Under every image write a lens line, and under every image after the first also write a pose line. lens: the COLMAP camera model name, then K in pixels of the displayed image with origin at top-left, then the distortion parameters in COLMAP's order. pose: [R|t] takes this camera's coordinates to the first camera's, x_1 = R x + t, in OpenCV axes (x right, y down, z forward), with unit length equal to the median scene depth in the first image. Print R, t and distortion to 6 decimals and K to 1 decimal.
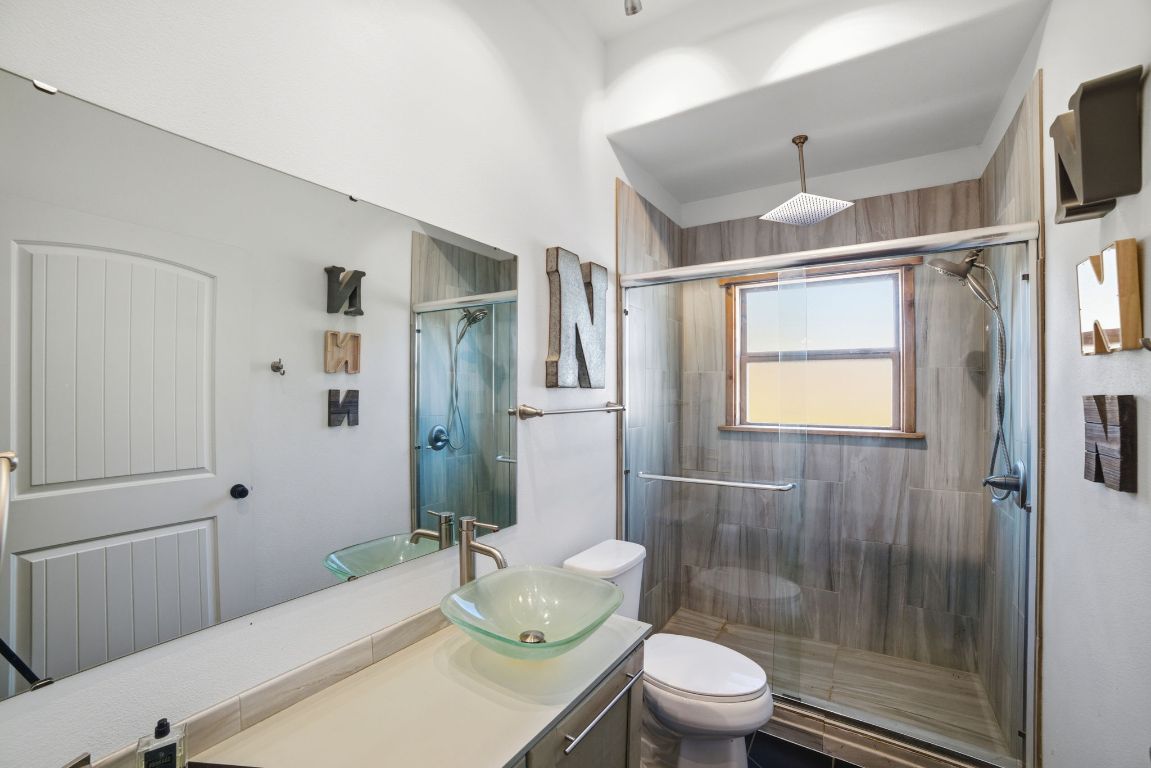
lens RADIAL K [[509.7, 0, 601.3], [0, 509.7, 385.2], [0, 0, 1]] dist [-0.057169, 0.046861]
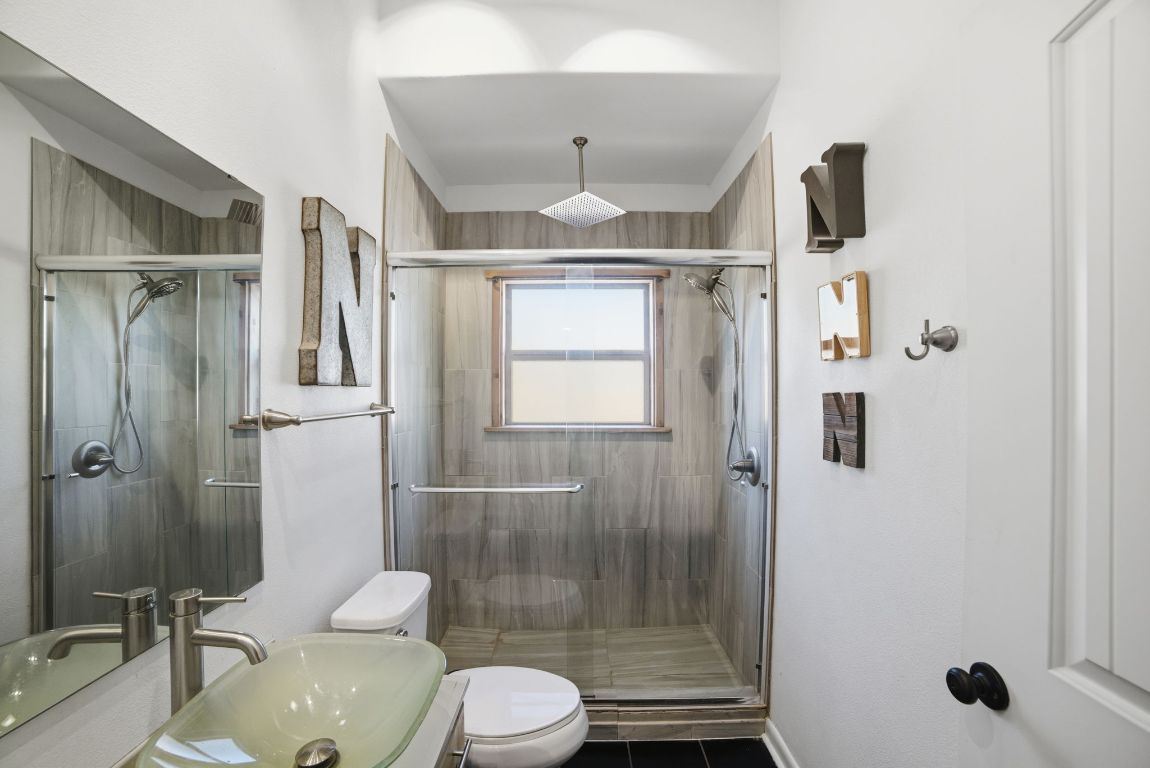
lens RADIAL K [[485.8, 0, 584.2], [0, 485.8, 386.8], [0, 0, 1]] dist [-0.093047, 0.038650]
pose [[0.861304, 0.001629, 0.508087, -0.079828], [-0.003910, 0.999987, 0.003422, 0.002362], [-0.508075, -0.004934, 0.861299, 0.162704]]
